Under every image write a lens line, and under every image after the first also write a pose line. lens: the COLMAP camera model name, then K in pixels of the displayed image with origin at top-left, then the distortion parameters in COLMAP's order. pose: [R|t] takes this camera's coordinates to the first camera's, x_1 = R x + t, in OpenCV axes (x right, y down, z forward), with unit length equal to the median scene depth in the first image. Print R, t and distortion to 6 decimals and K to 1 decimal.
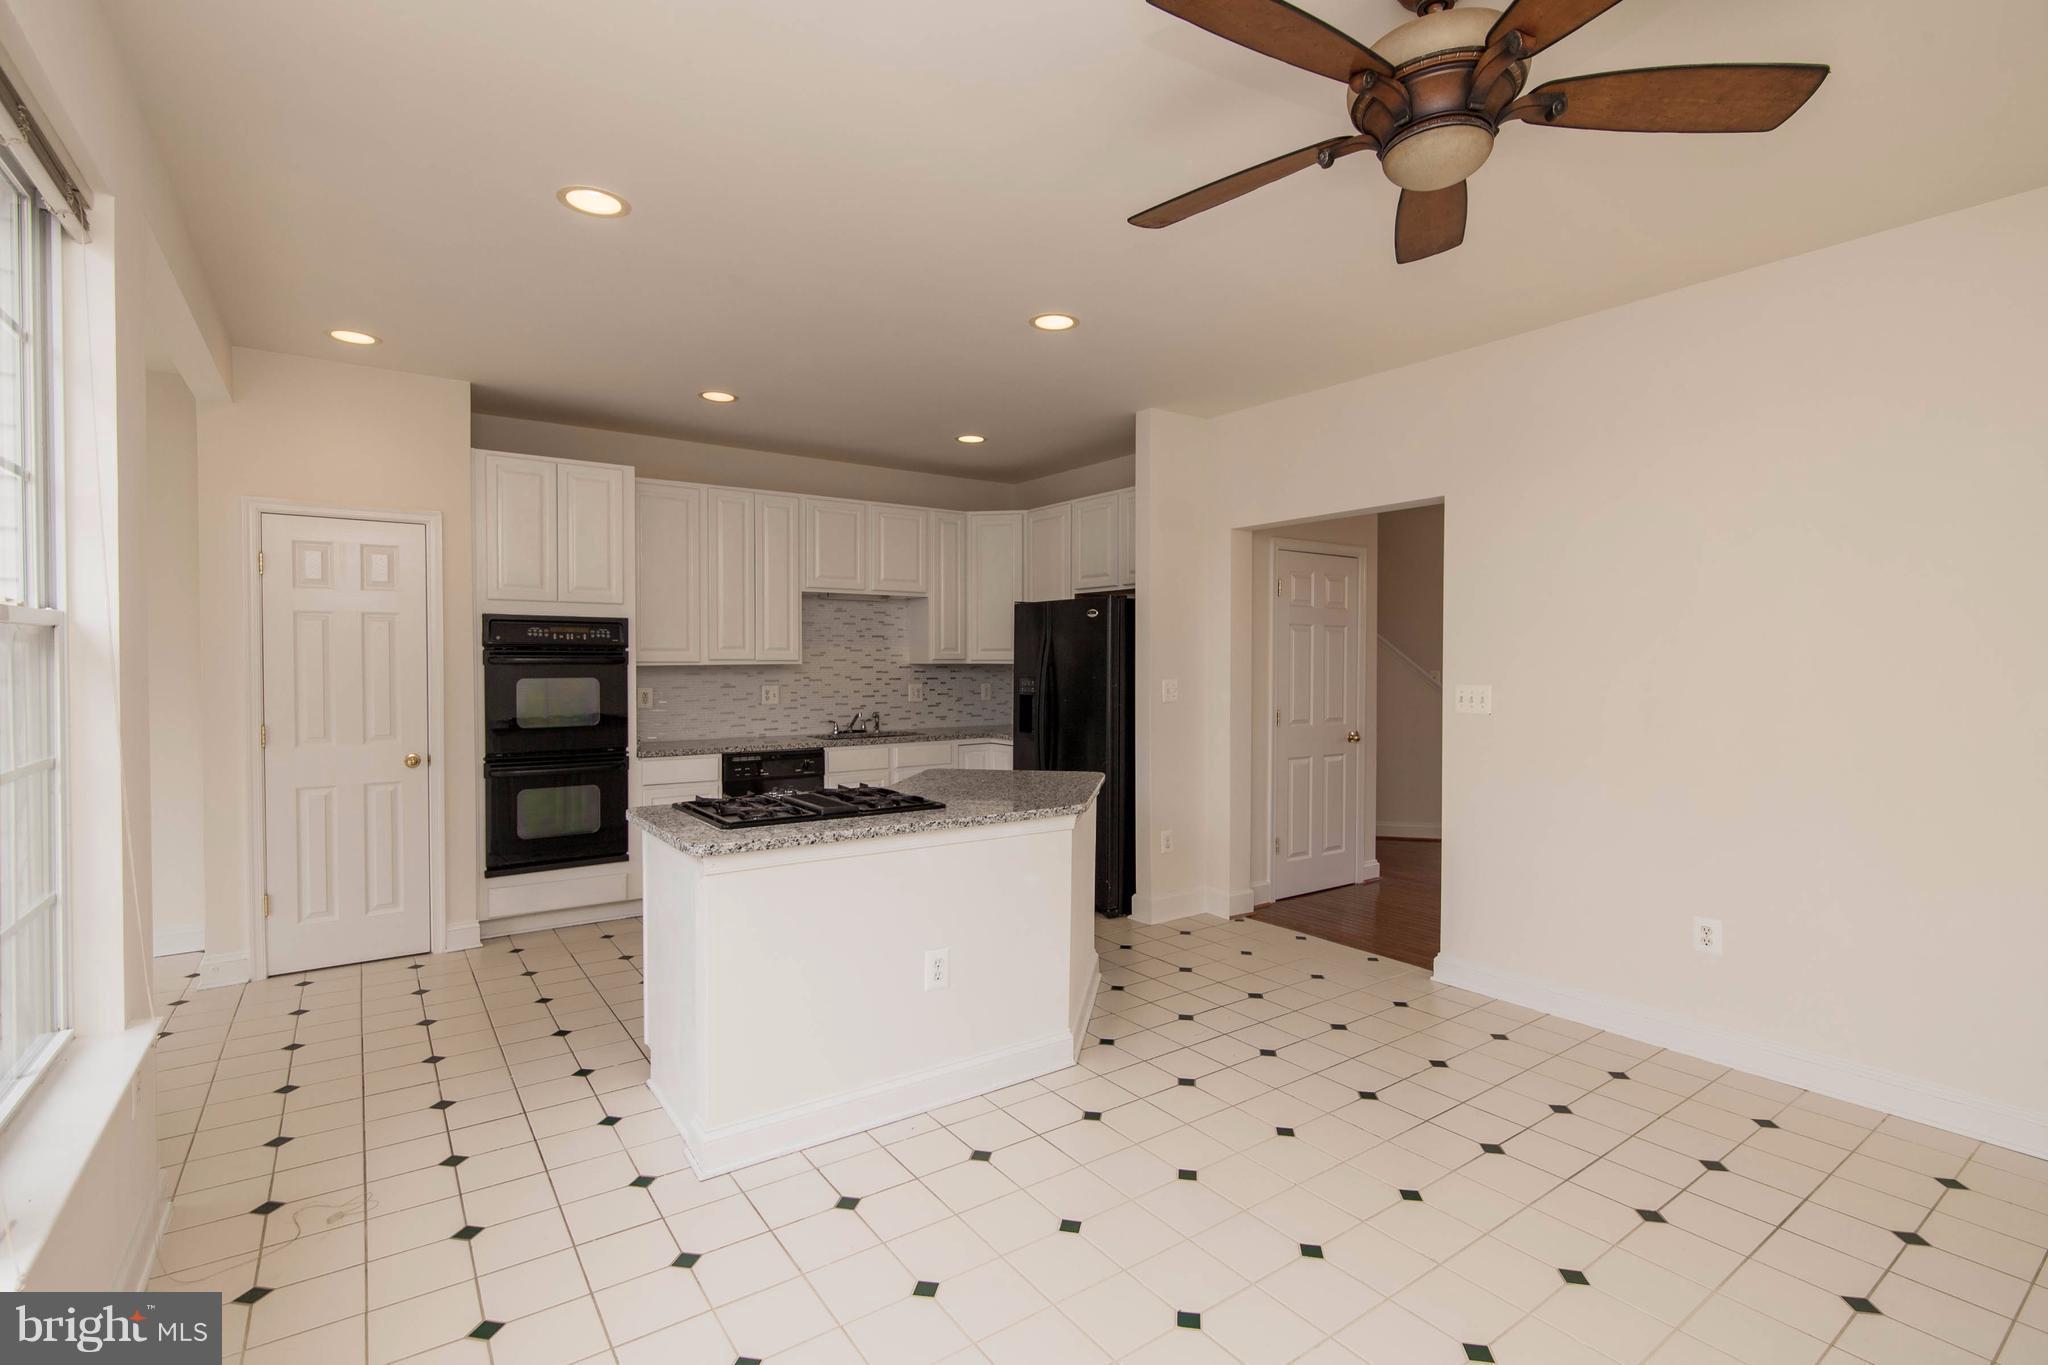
lens RADIAL K [[937.5, 0, 1026.0], [0, 937.5, 681.8], [0, 0, 1]] dist [-0.002642, -0.000704]
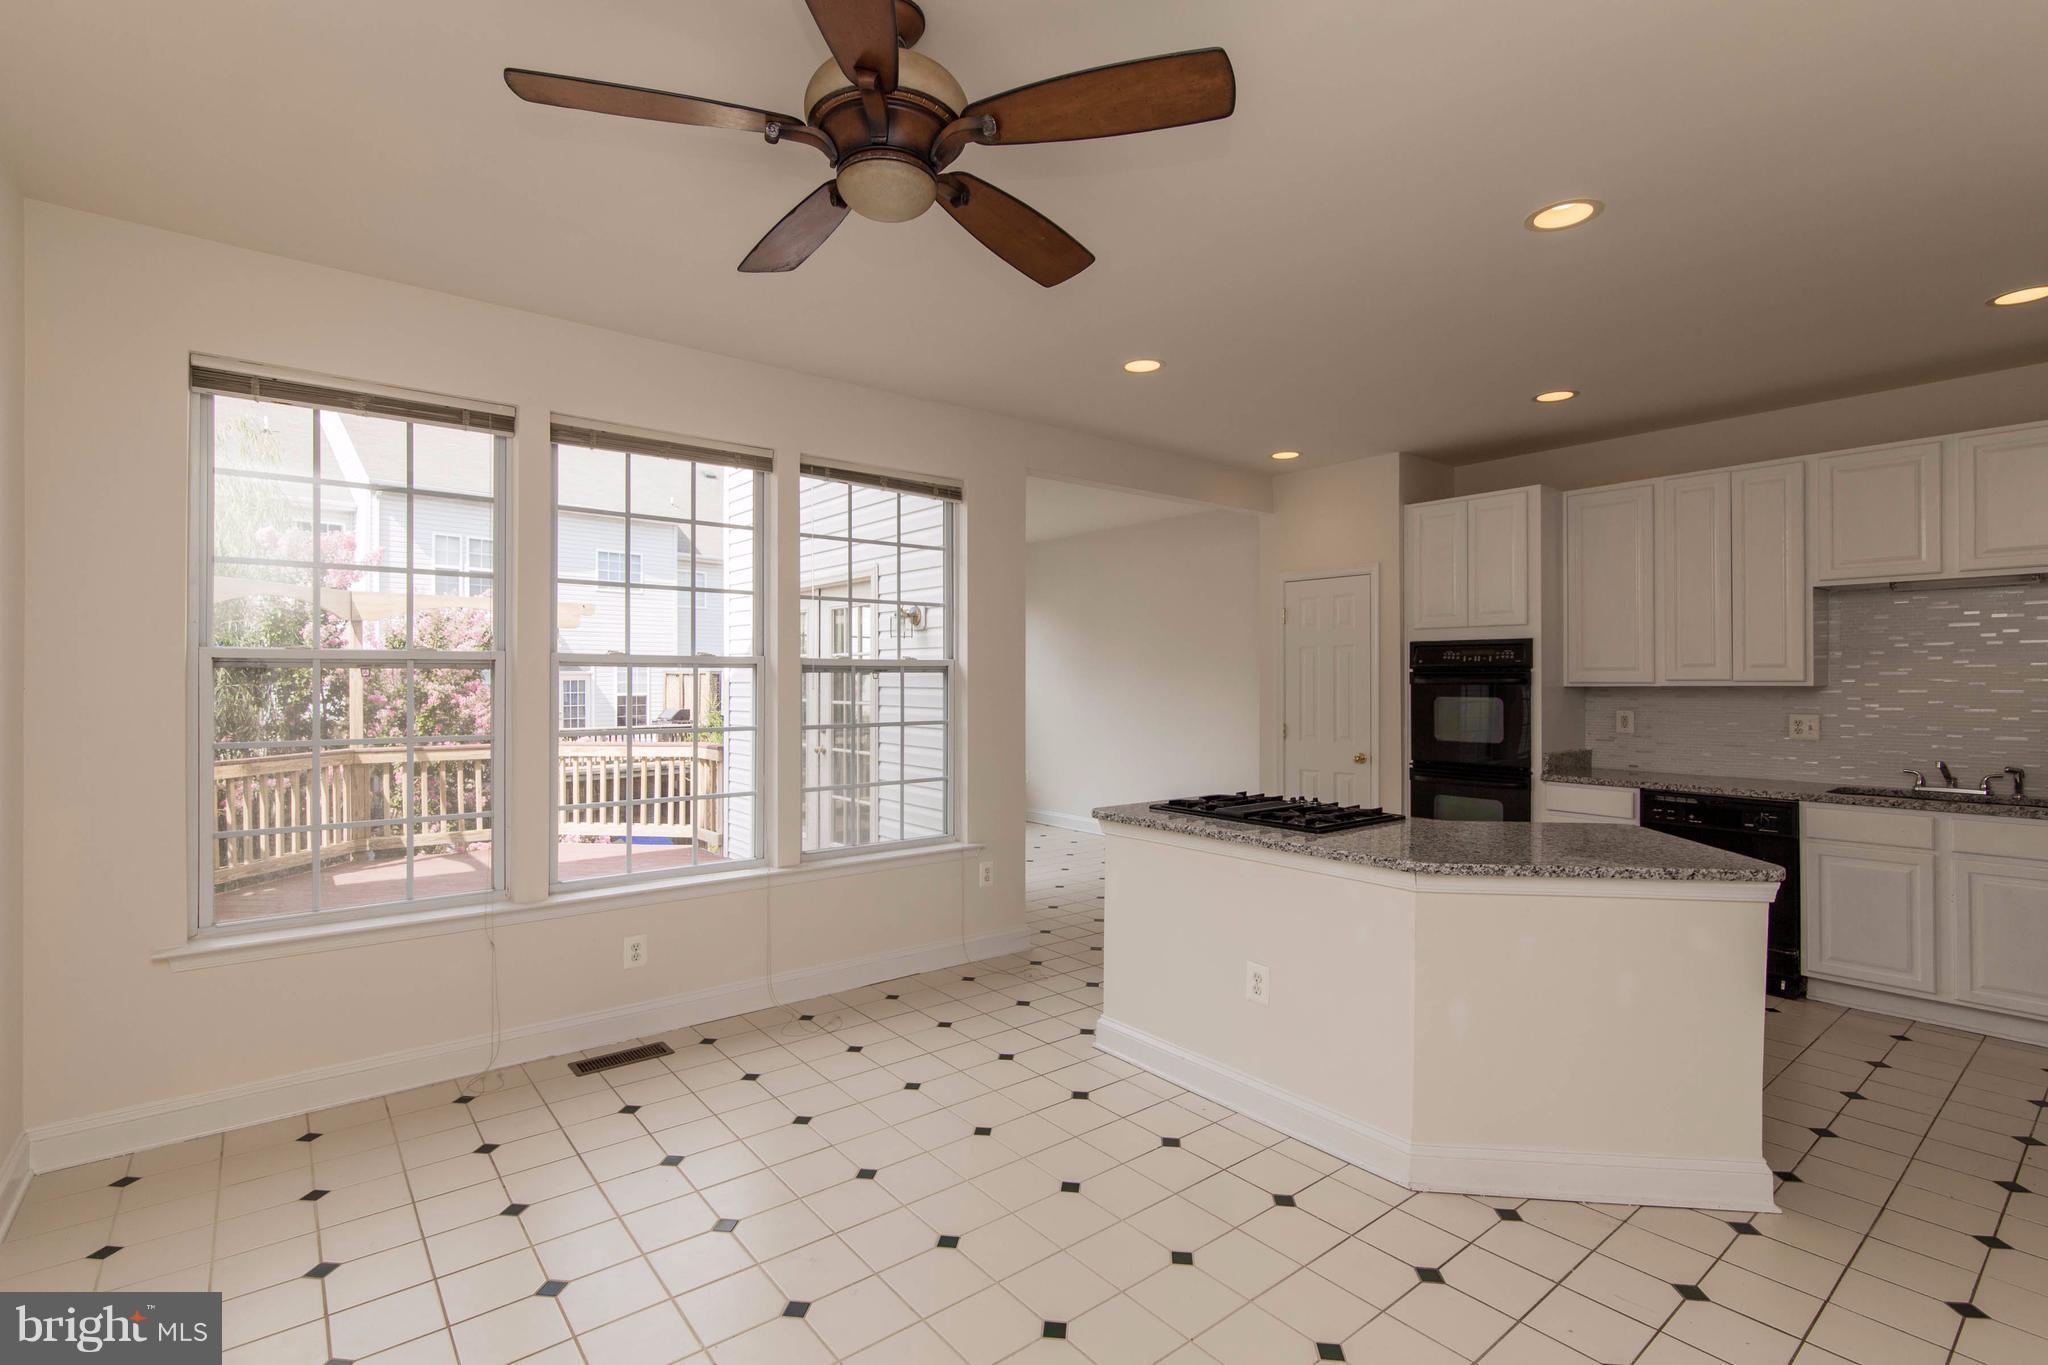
lens RADIAL K [[937.5, 0, 1026.0], [0, 937.5, 681.8], [0, 0, 1]] dist [-0.002642, -0.000704]
pose [[0.068979, 0.001225, -0.997617, 0.532256], [-0.023660, 0.999720, -0.000408, -0.008694], [0.997338, 0.023632, 0.068989, 0.398949]]
